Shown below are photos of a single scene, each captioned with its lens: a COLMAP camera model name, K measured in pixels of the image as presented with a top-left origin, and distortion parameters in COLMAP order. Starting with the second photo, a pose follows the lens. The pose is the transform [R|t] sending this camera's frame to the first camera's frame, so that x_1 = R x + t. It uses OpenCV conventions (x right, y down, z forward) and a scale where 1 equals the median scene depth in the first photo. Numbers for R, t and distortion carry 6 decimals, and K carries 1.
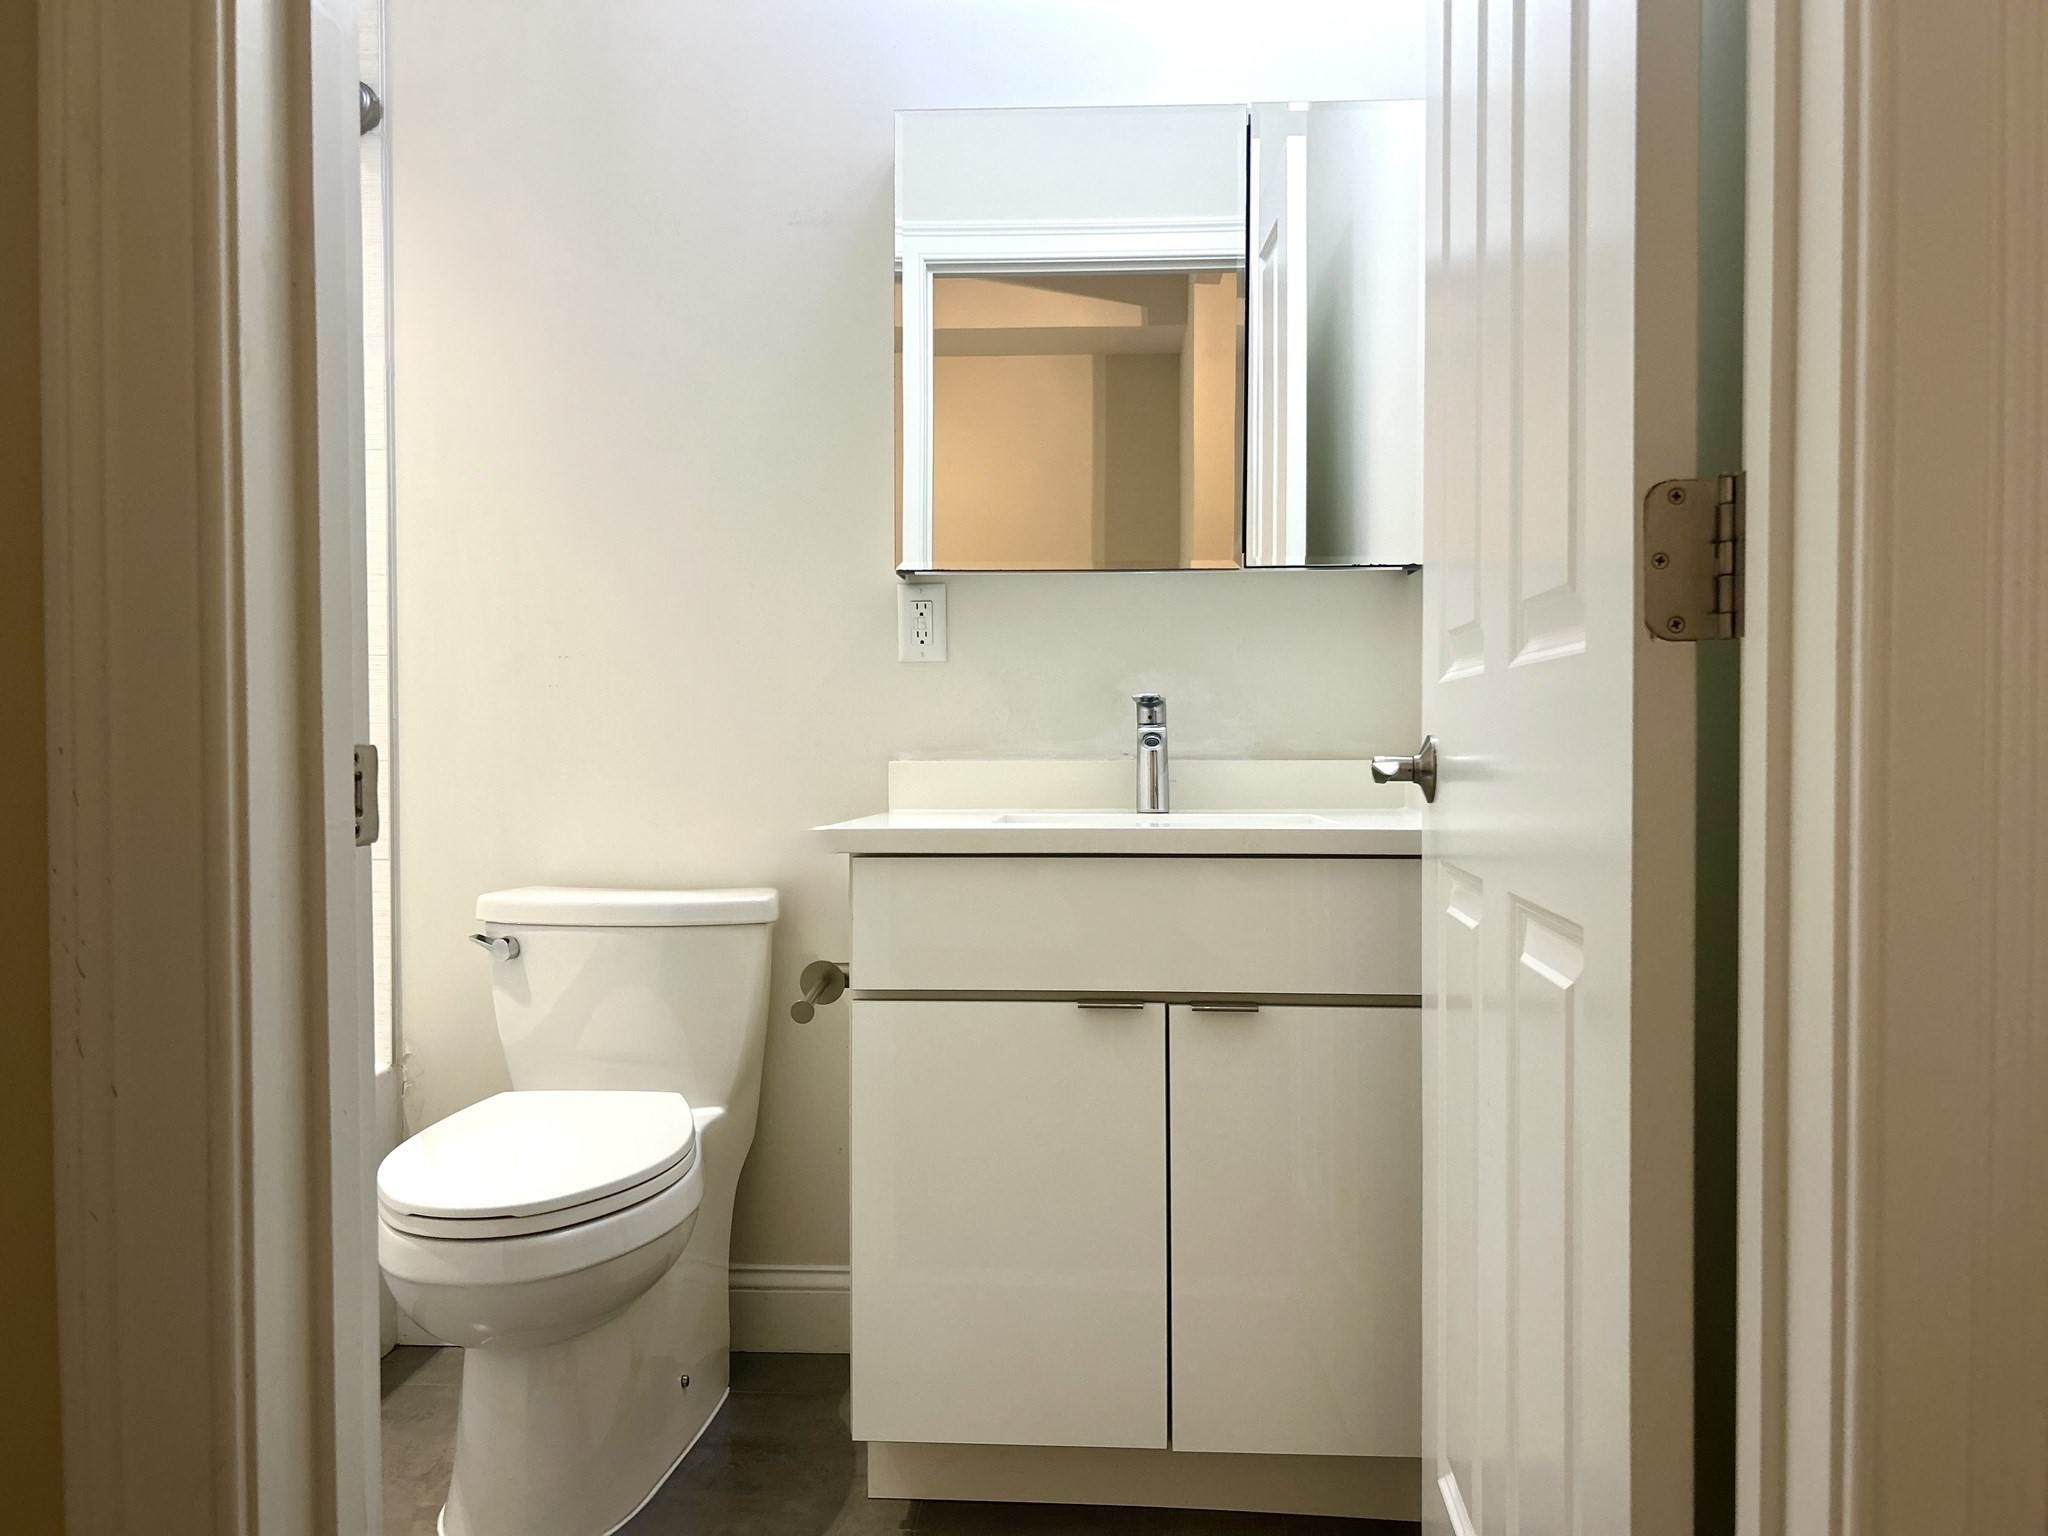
lens RADIAL K [[1557.5, 0, 1021.8], [0, 1557.5, 772.6], [0, 0, 1]] dist [0.058279, -0.057121]
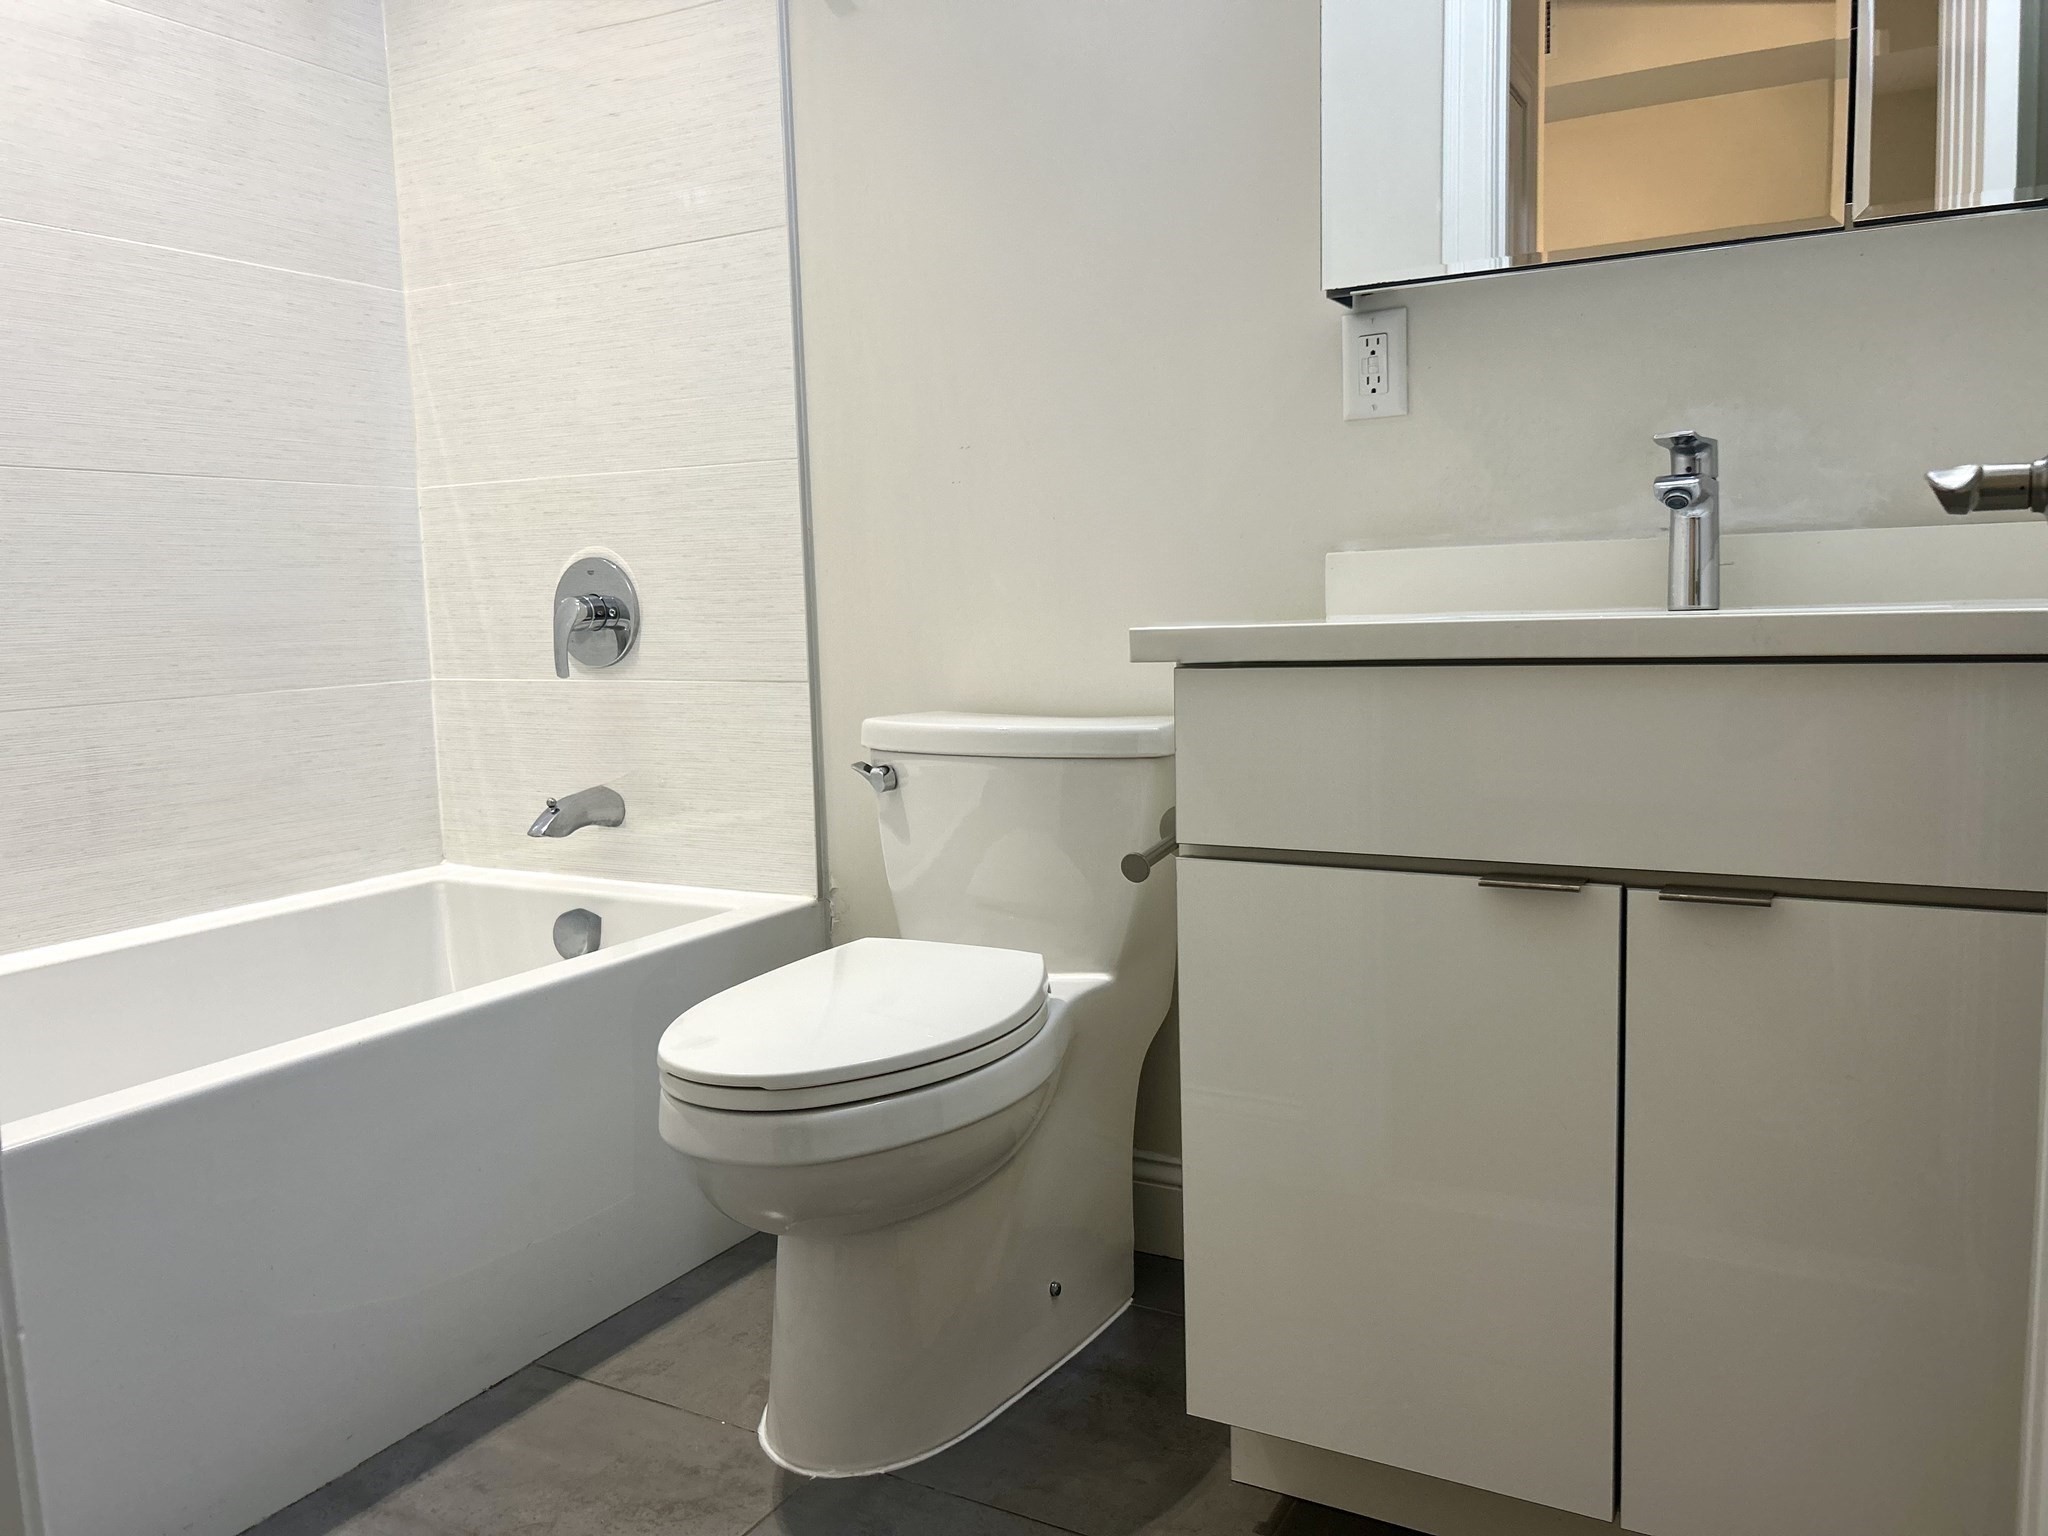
lens RADIAL K [[1557.5, 0, 1028.7], [0, 1557.5, 777.3], [0, 0, 1]] dist [0.058279, -0.057121]
pose [[0.904466, 0.025397, -0.425789, 0.119443], [0.018679, 0.994910, 0.099021, 0.025751], [0.426136, -0.097515, 0.899388, 0.243456]]
